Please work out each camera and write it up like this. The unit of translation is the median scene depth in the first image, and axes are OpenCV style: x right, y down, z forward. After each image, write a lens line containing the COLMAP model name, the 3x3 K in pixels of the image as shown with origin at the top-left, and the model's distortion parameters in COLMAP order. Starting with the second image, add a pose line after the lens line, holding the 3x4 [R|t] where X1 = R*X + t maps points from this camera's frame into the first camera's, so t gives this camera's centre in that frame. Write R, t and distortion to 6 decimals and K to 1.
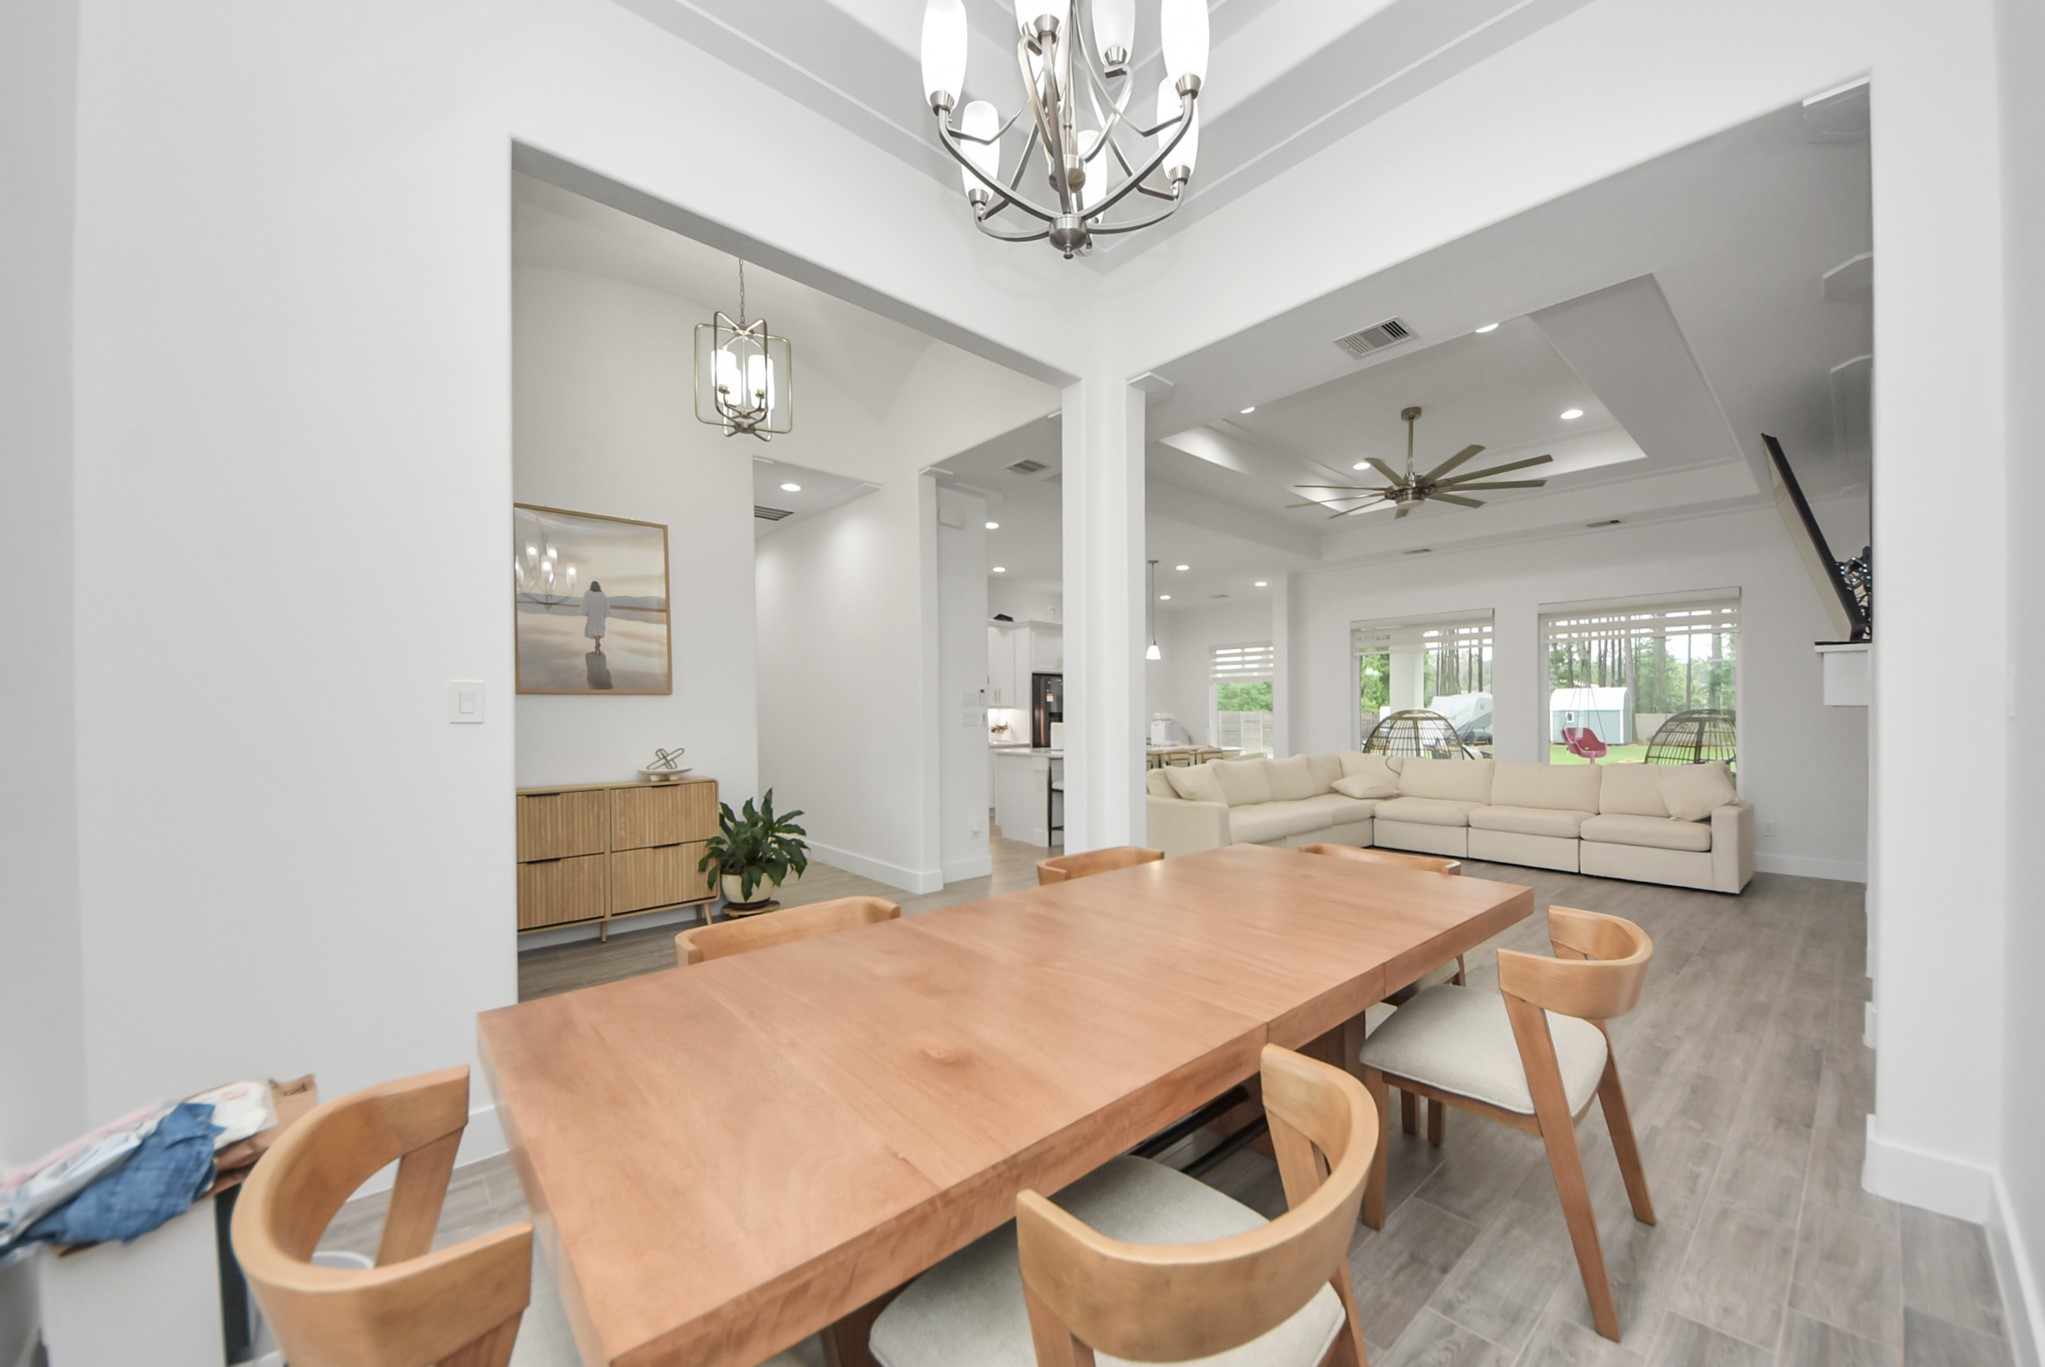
lens RADIAL K [[759.9, 0, 1037.6], [0, 759.9, 709.3], [0, 0, 1]] dist [0.000558, -0.004265]
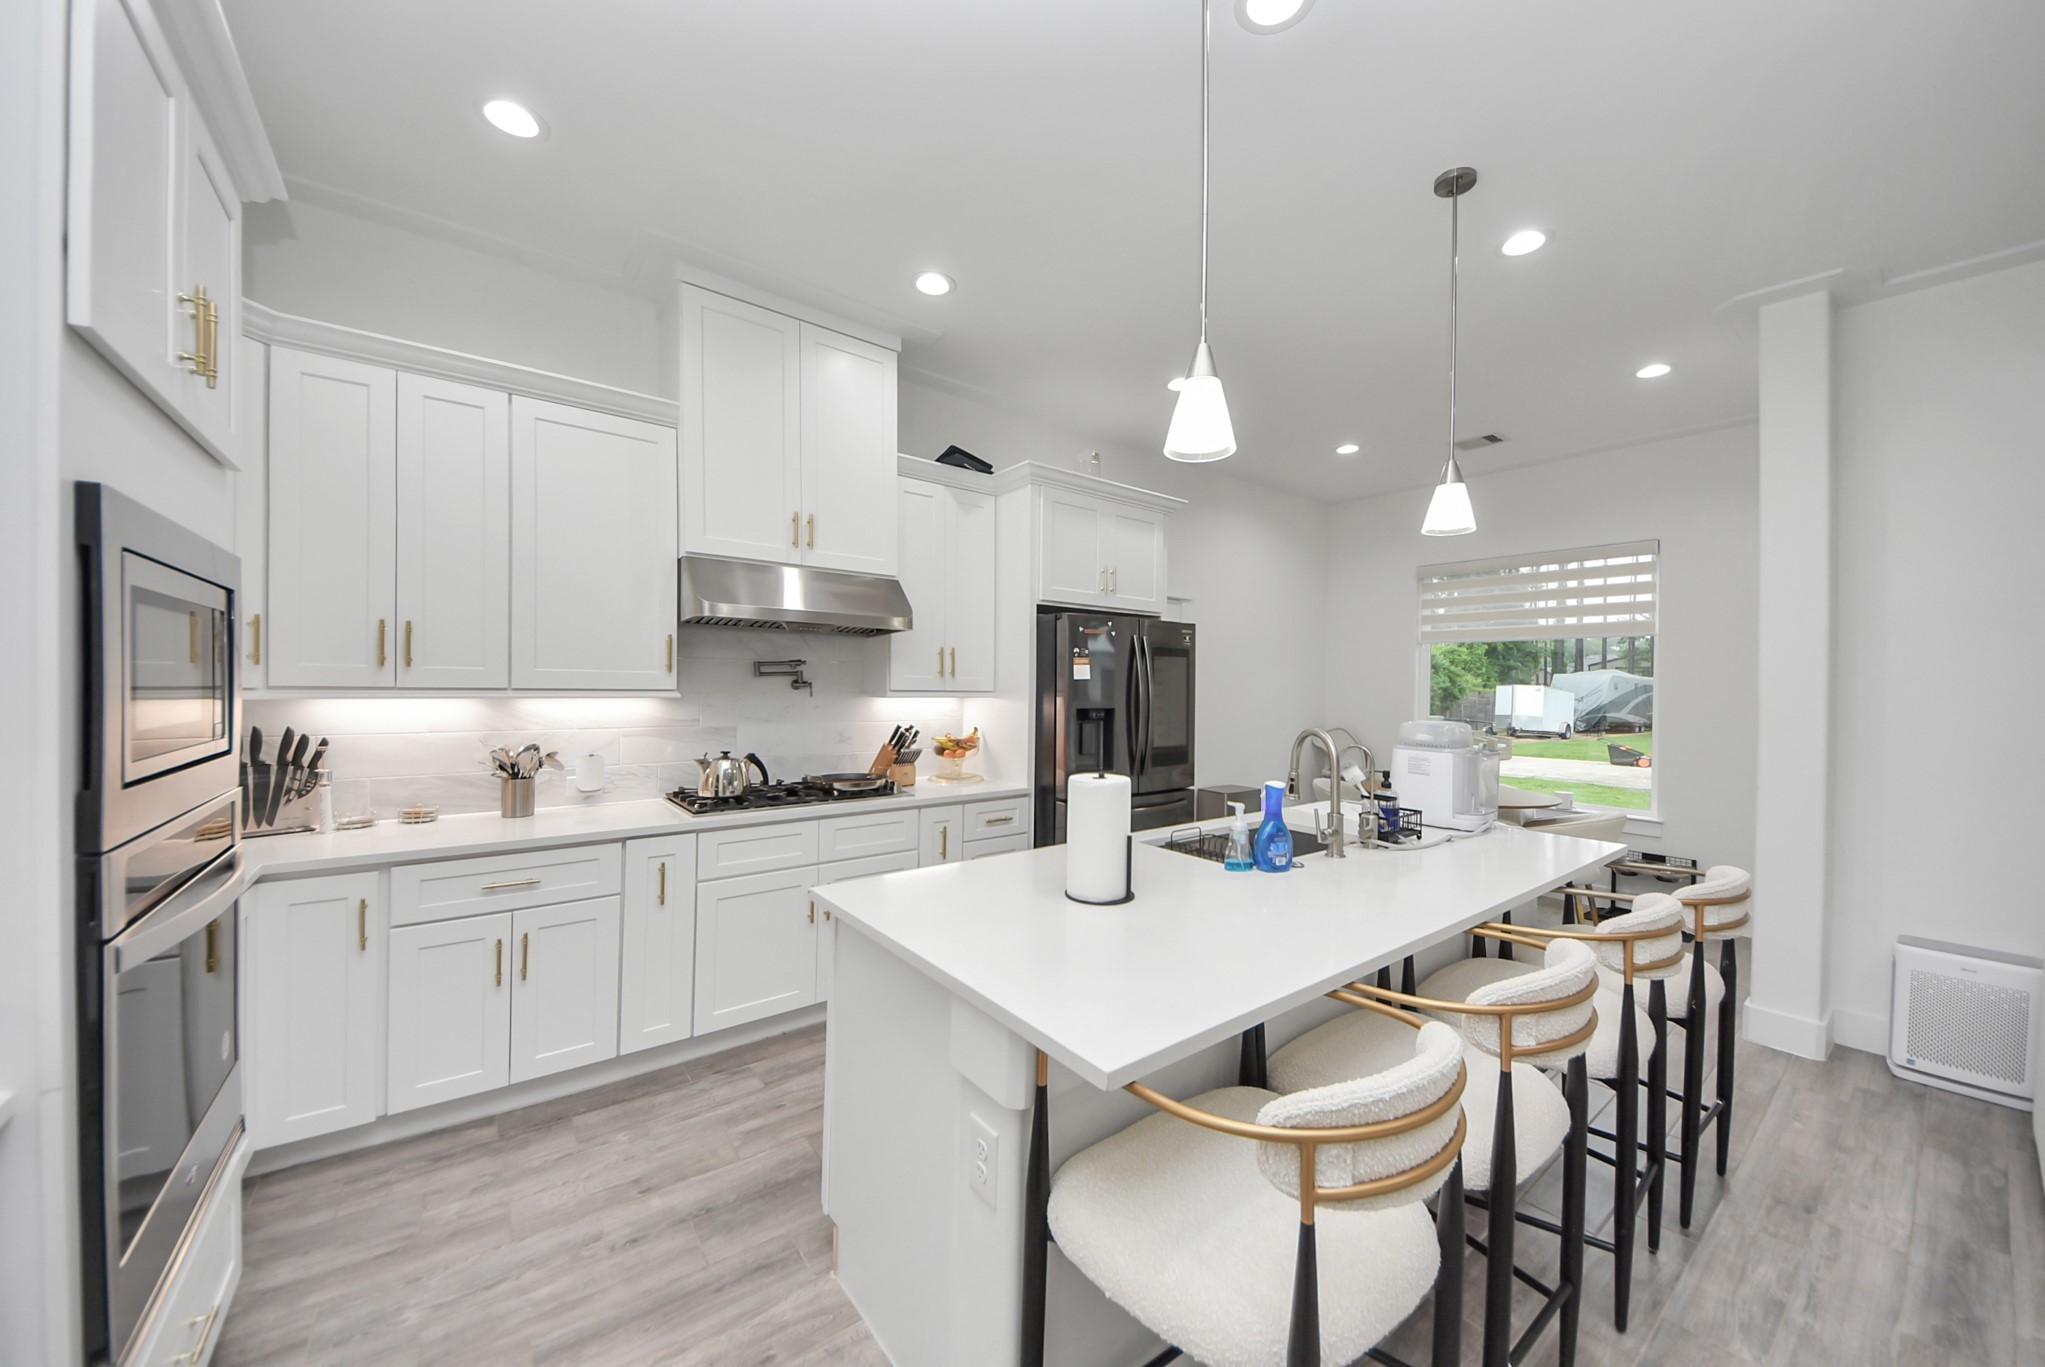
lens RADIAL K [[728.2, 0, 1034.5], [0, 728.2, 686.9], [0, 0, 1]] dist [0.040473, -0.024892]
pose [[0.998055, 0.011639, -0.061248, 0.015956], [-0.010964, 0.999875, 0.011356, -0.010835], [0.061373, -0.010662, 0.998058, 0.664049]]
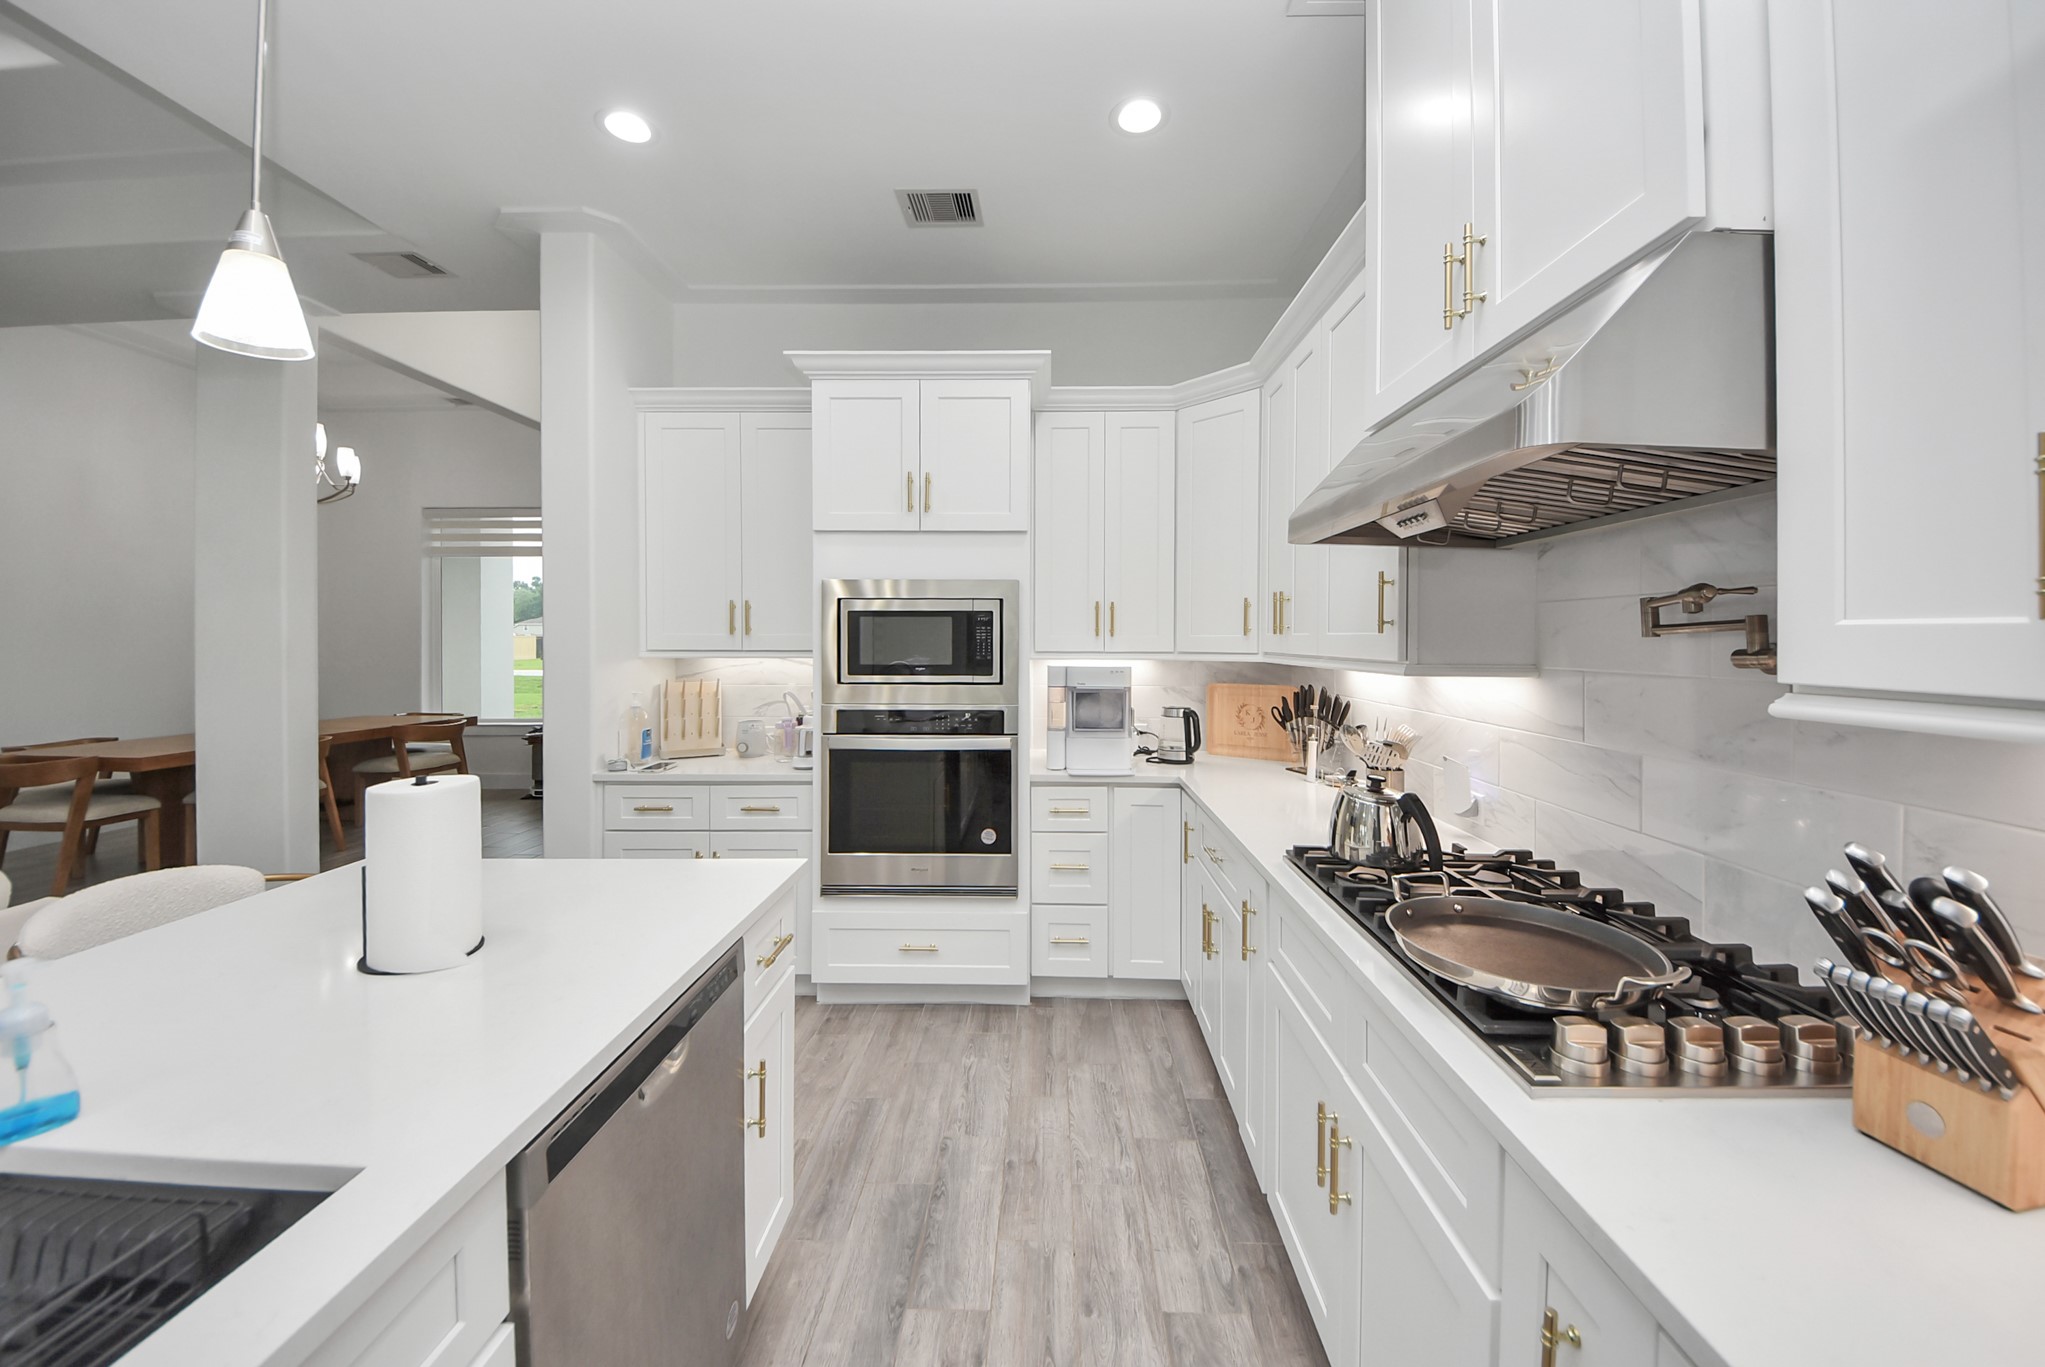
lens RADIAL K [[763.5, 0, 1057.9], [0, 763.5, 653.1], [0, 0, 1]] dist [-0.000089, -0.000142]
pose [[-0.666023, 0.007280, -0.745895, 0.045210], [0.000236, 0.999954, 0.009549, -0.008852], [0.745931, 0.006184, -0.665995, 1.040967]]
